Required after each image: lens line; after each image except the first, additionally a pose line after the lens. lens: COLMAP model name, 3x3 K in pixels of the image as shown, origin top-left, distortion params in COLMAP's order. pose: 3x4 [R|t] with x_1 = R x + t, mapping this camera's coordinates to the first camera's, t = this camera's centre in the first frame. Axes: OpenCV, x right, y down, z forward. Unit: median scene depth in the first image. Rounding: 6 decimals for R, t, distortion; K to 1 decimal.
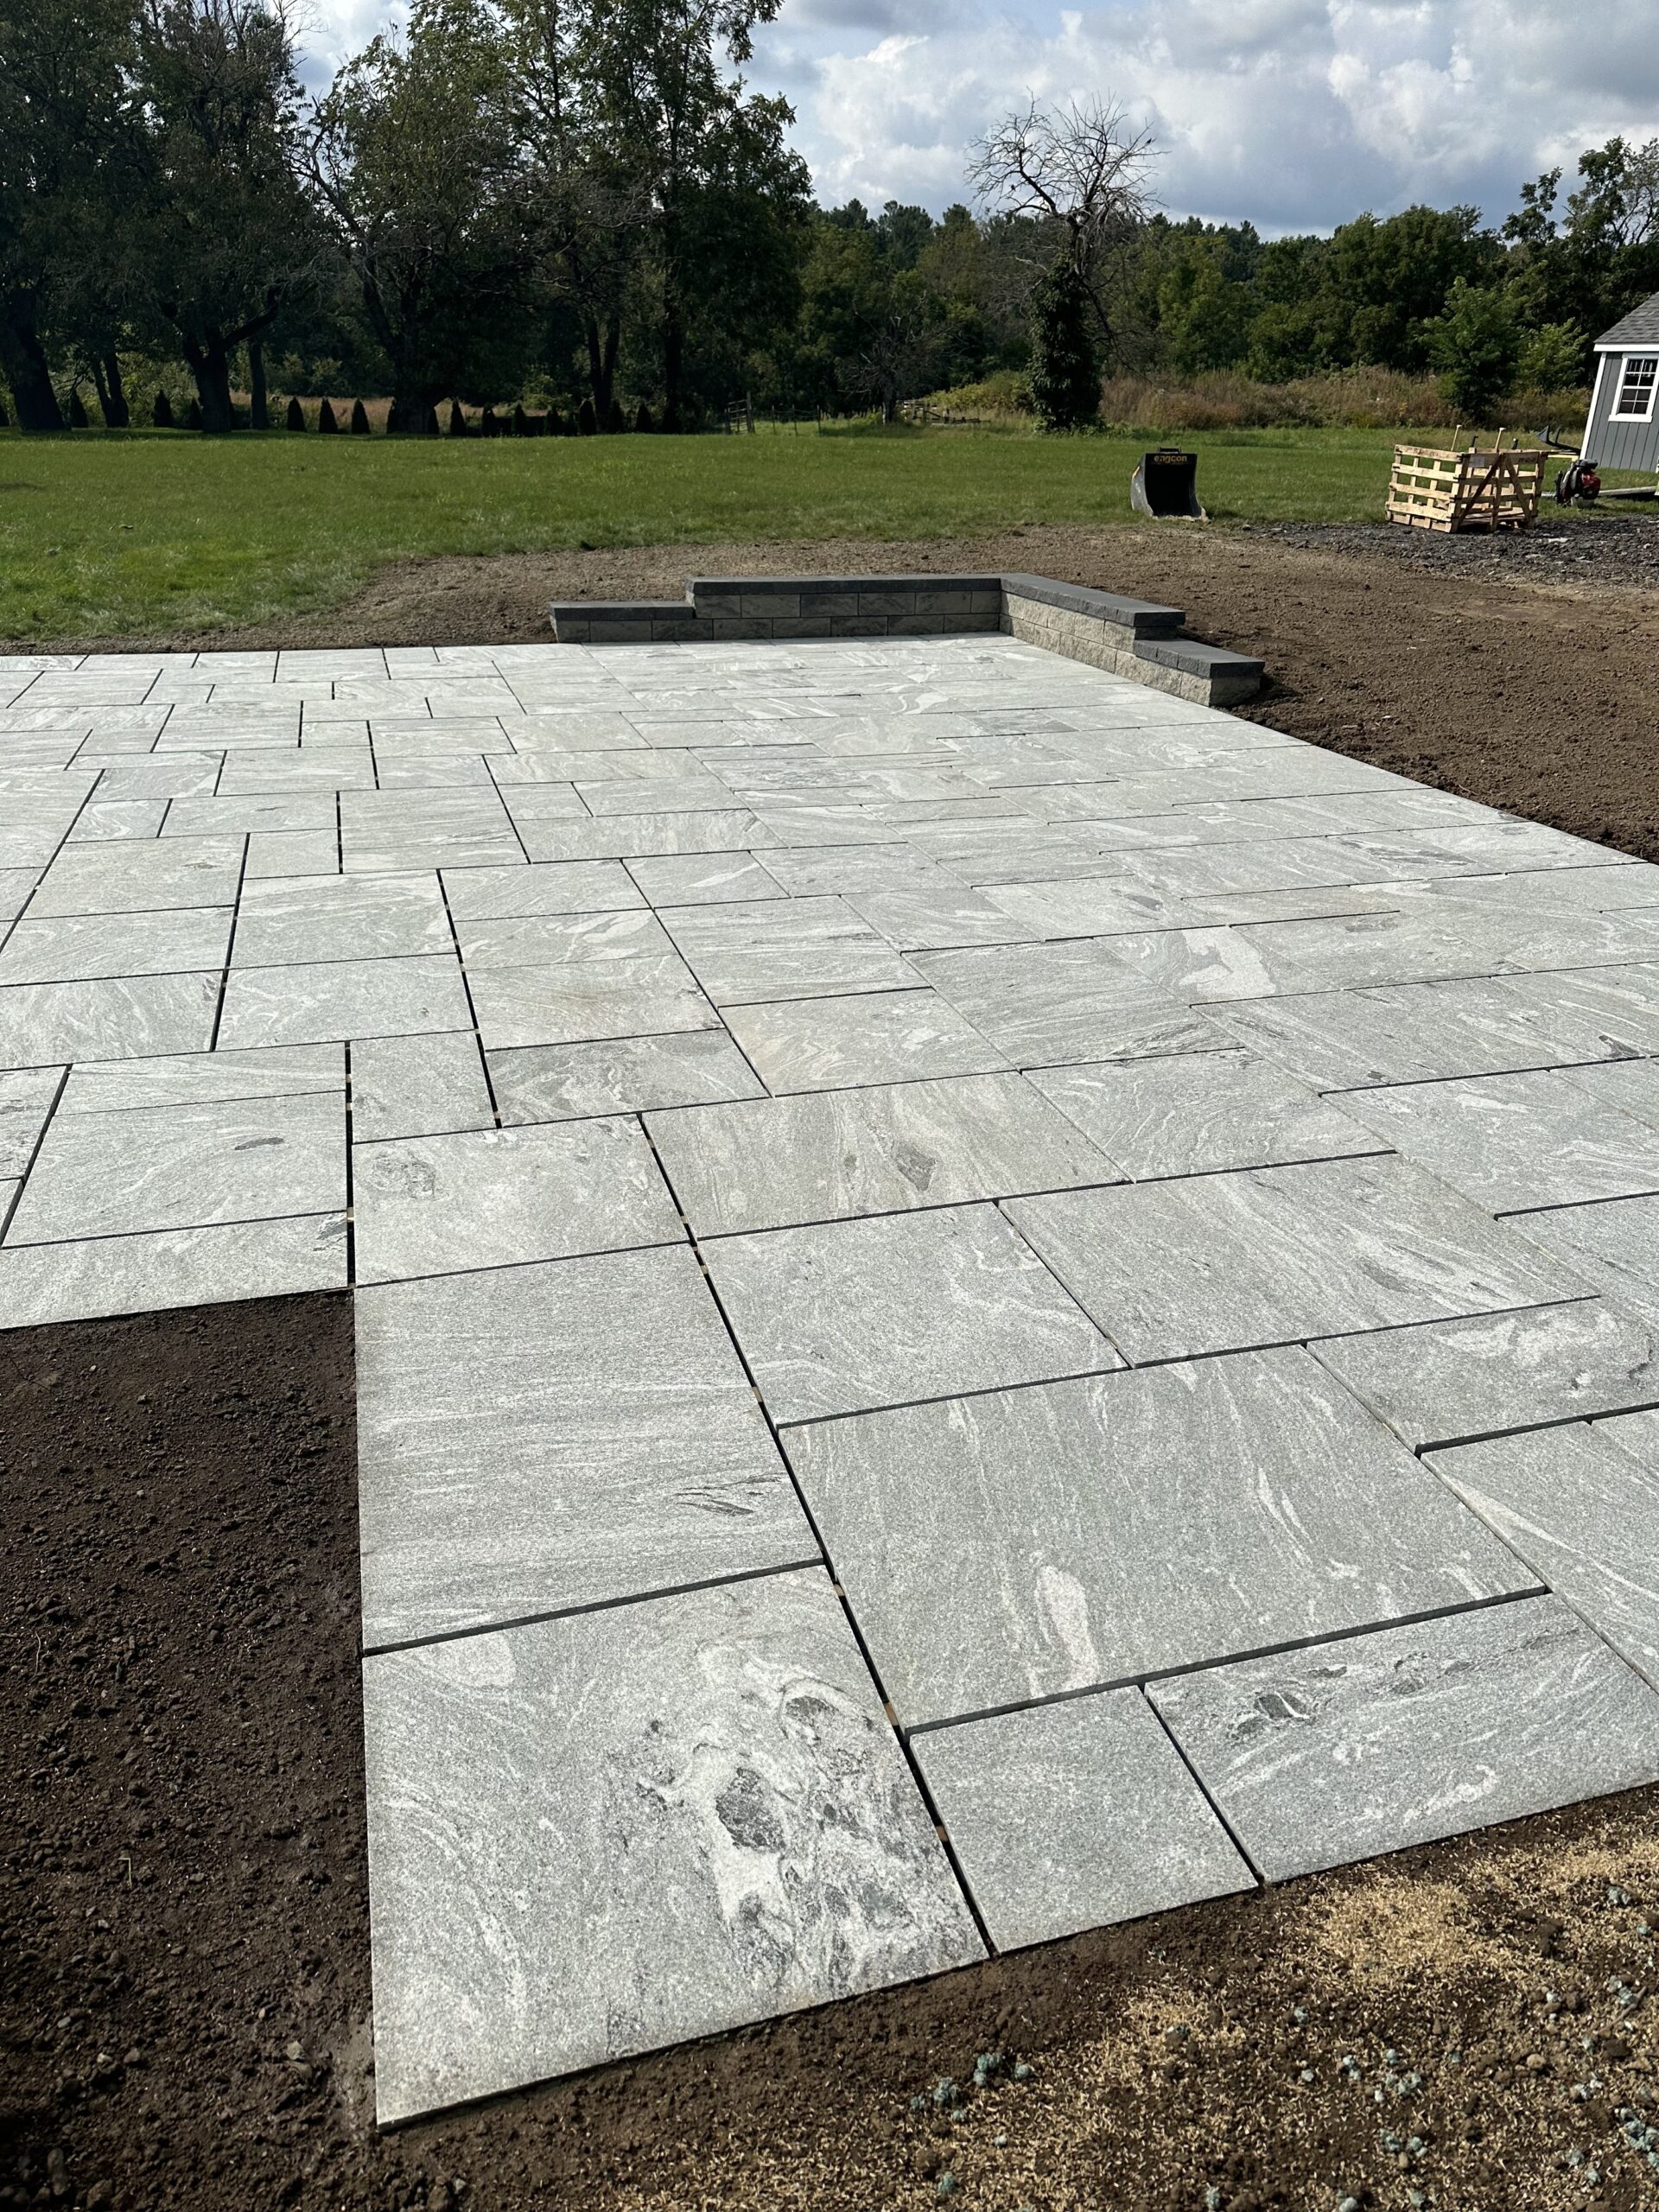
lens RADIAL K [[1579.1, 0, 829.5], [0, 1579.1, 1106.0], [0, 0, 1]] dist [0.064124, -0.098206]
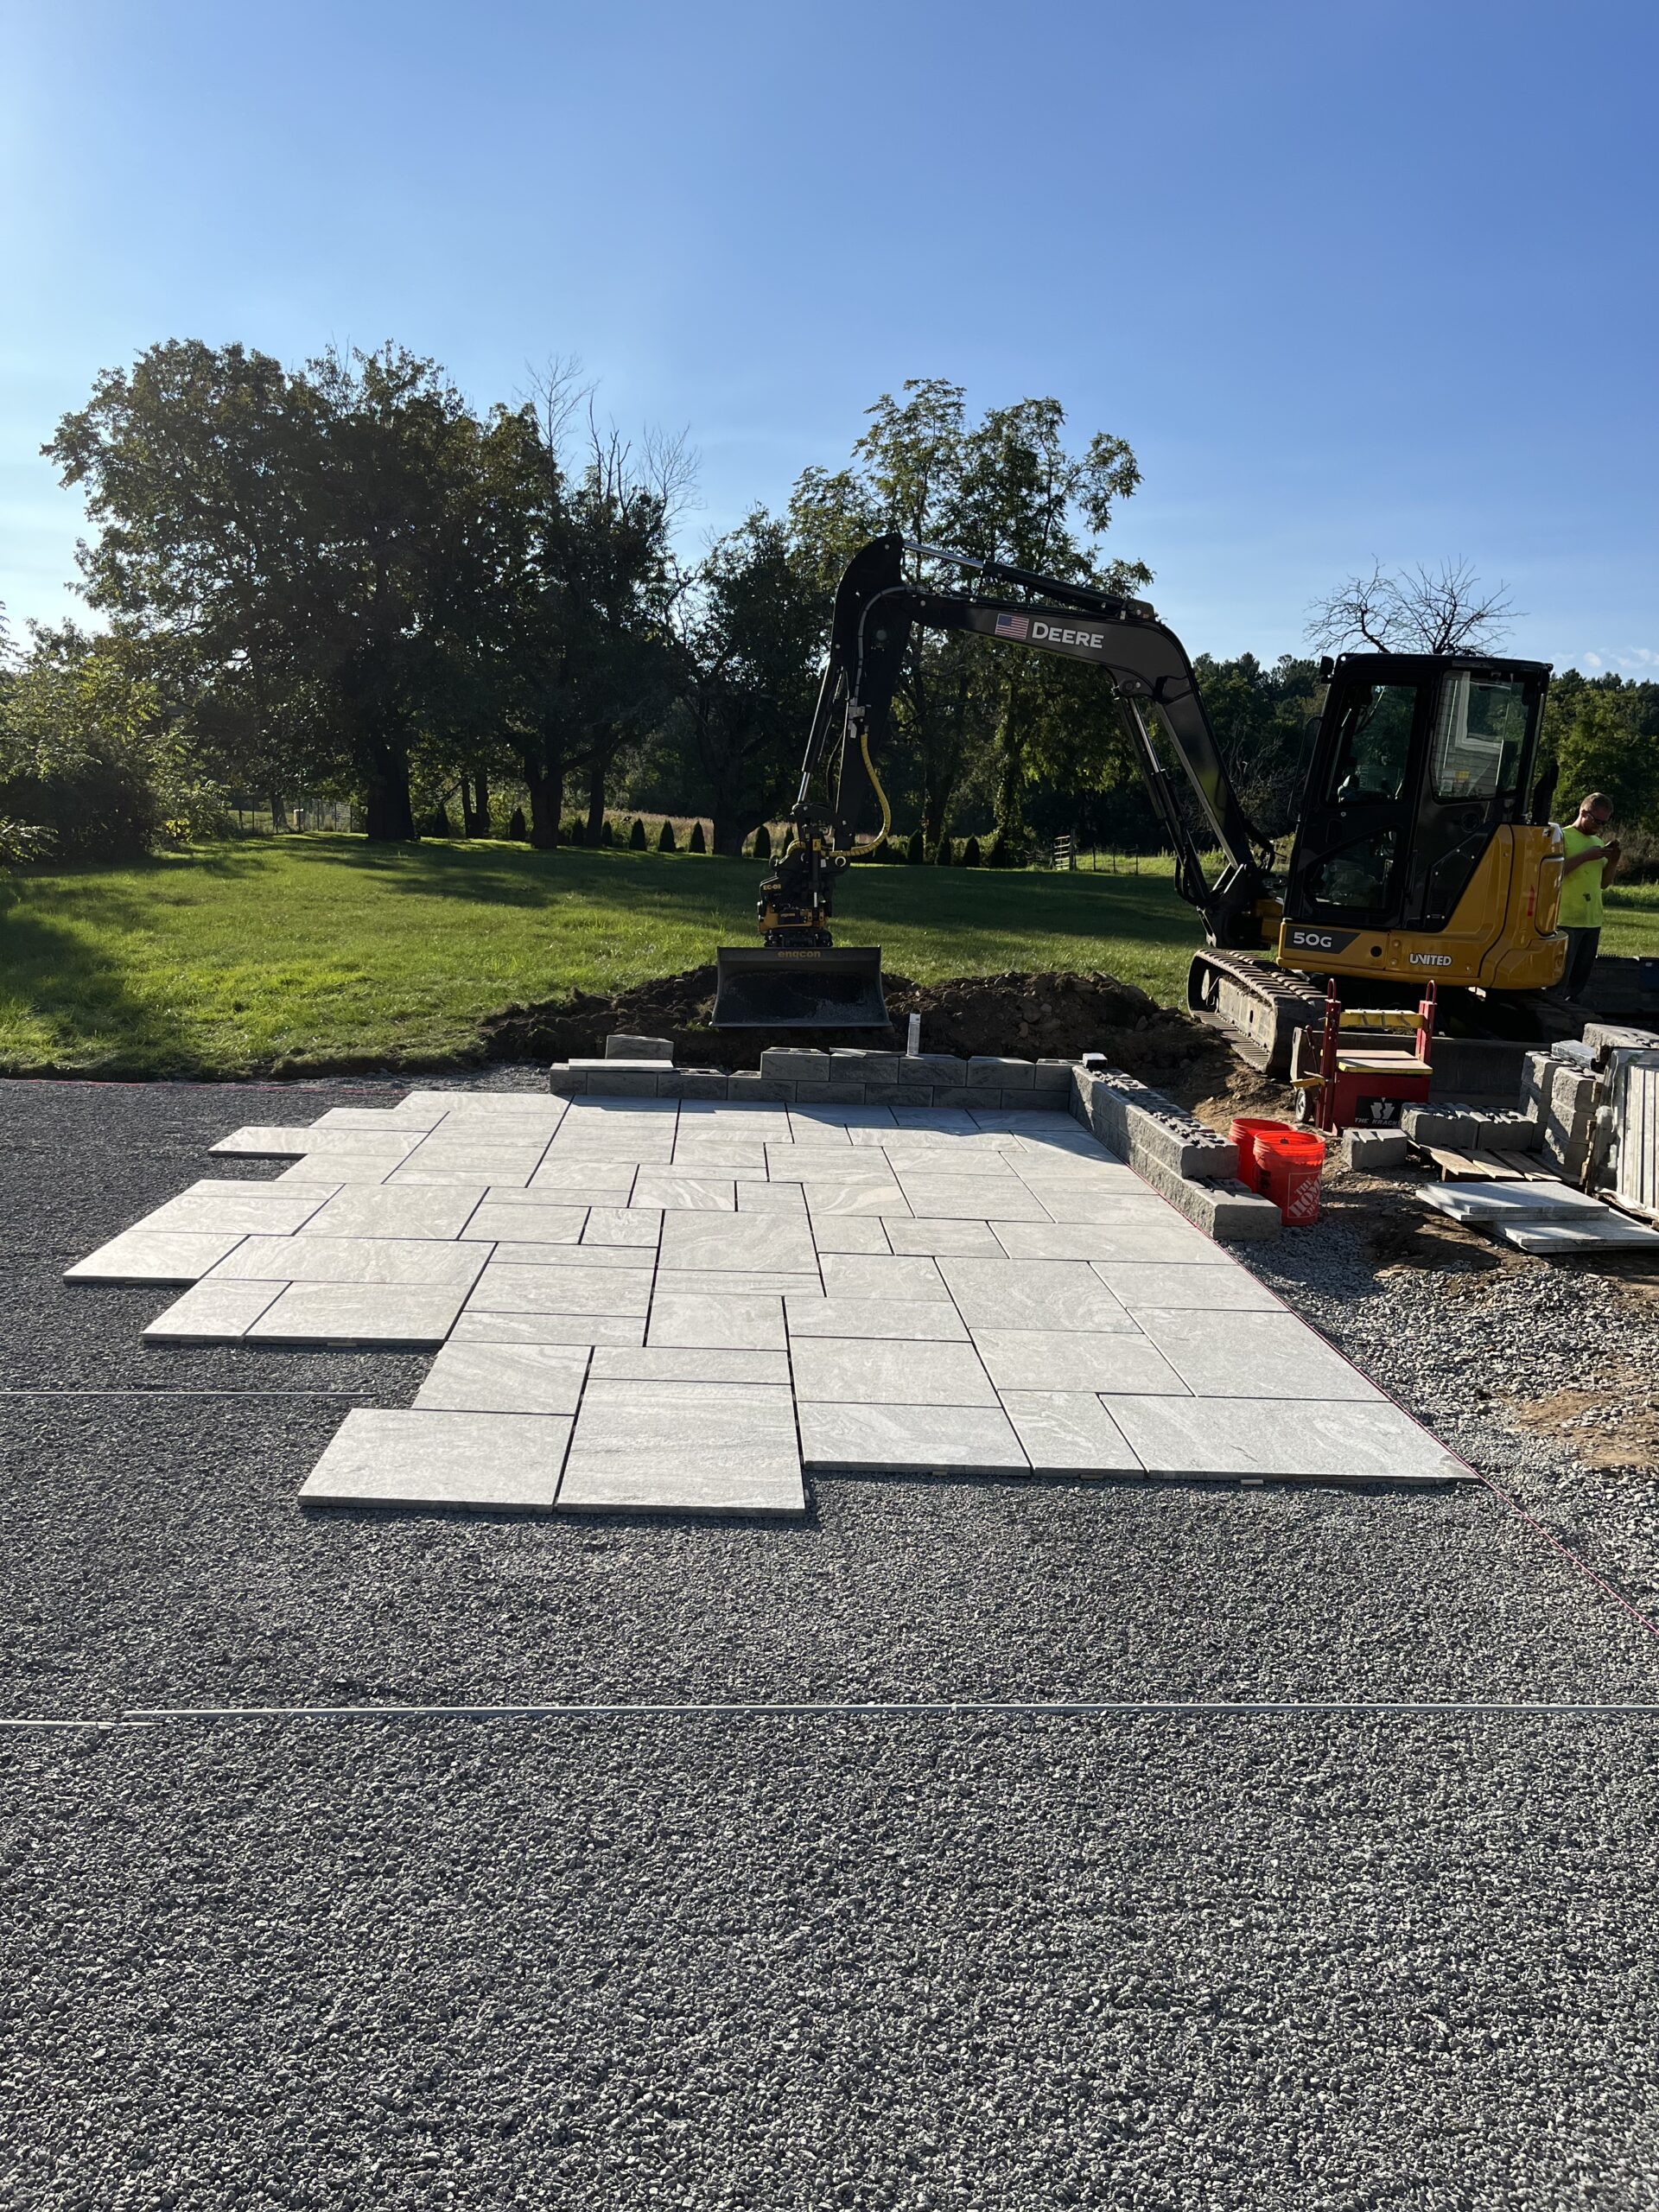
lens RADIAL K [[1670.7, 0, 830.1], [0, 1670.7, 1122.5], [0, 0, 1]] dist [0.033246, 0.001438]
pose [[0.973083, 0.074039, -0.218237, 0.356131], [-0.124422, 0.965893, -0.227090, -0.143965], [0.193980, 0.248131, 0.949106, 0.241411]]
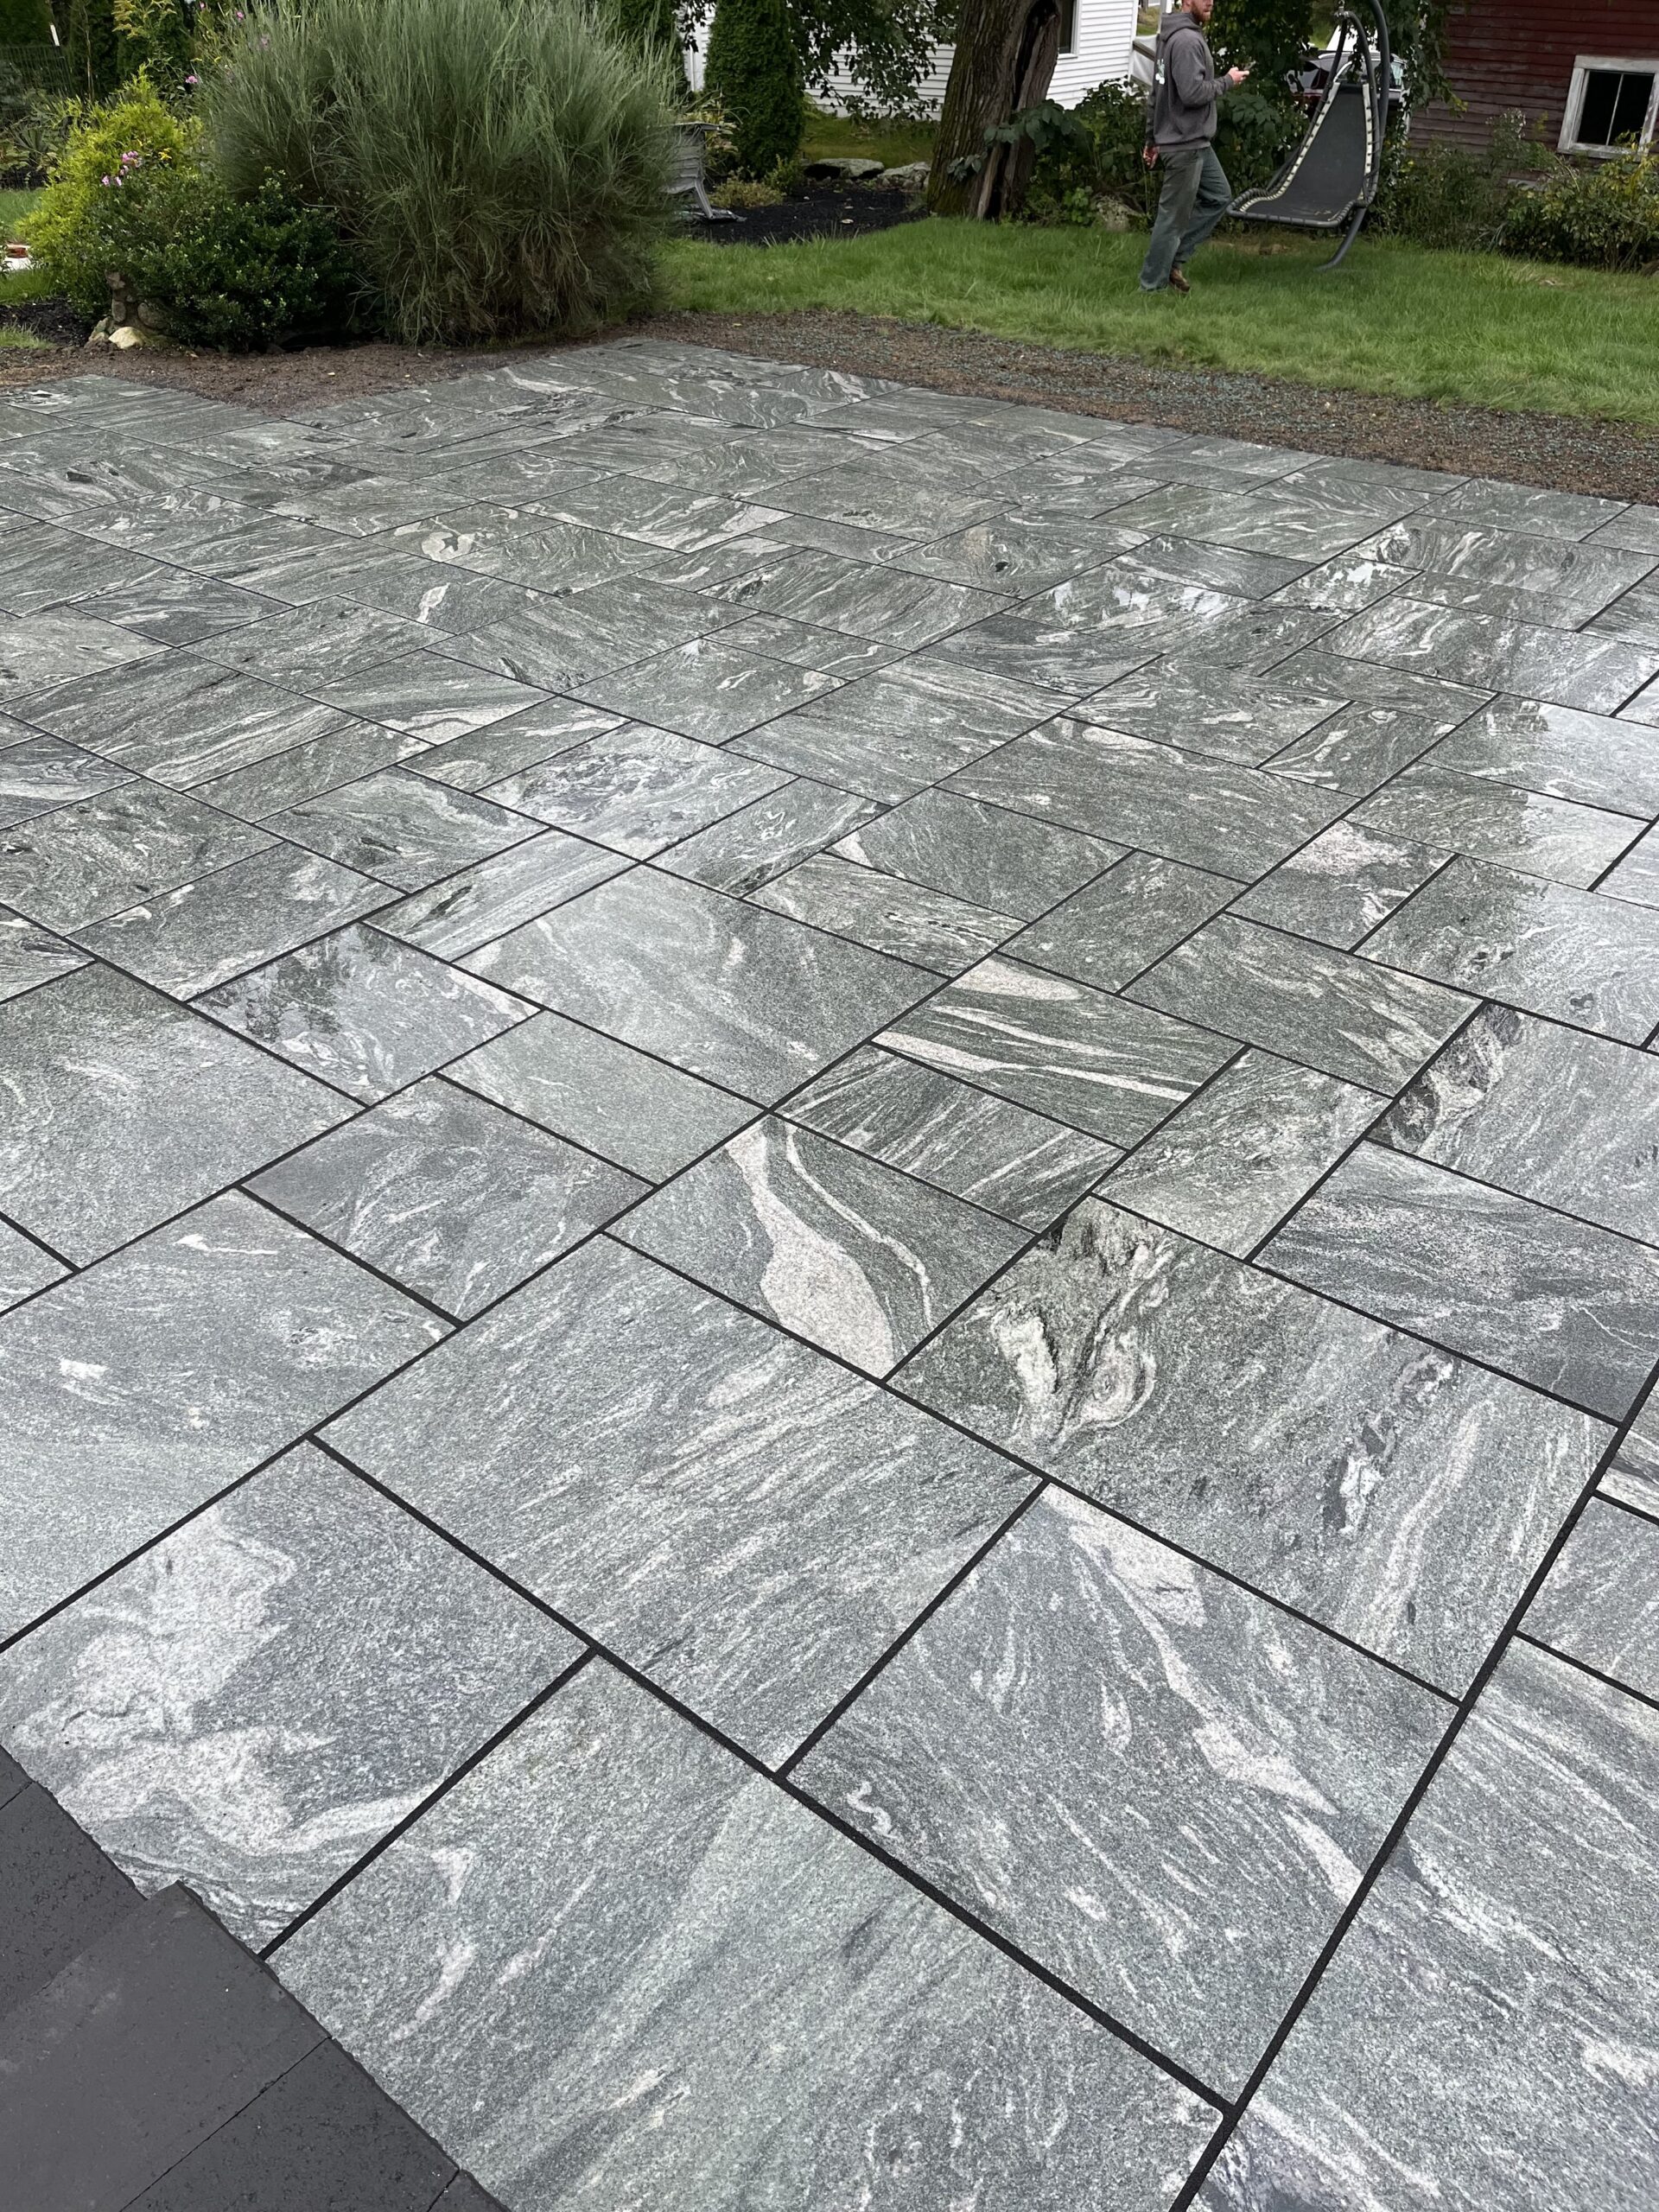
lens RADIAL K [[1698.4, 0, 842.4], [0, 1698.4, 1113.9], [0, 0, 1]] dist [0.080704, -0.114694]
pose [[-0.820166, 0.313926, -0.478308, 0.325612], [-0.241548, 0.567858, 0.786888, -0.843945], [0.518636, 0.760913, -0.389909, 1.747233]]
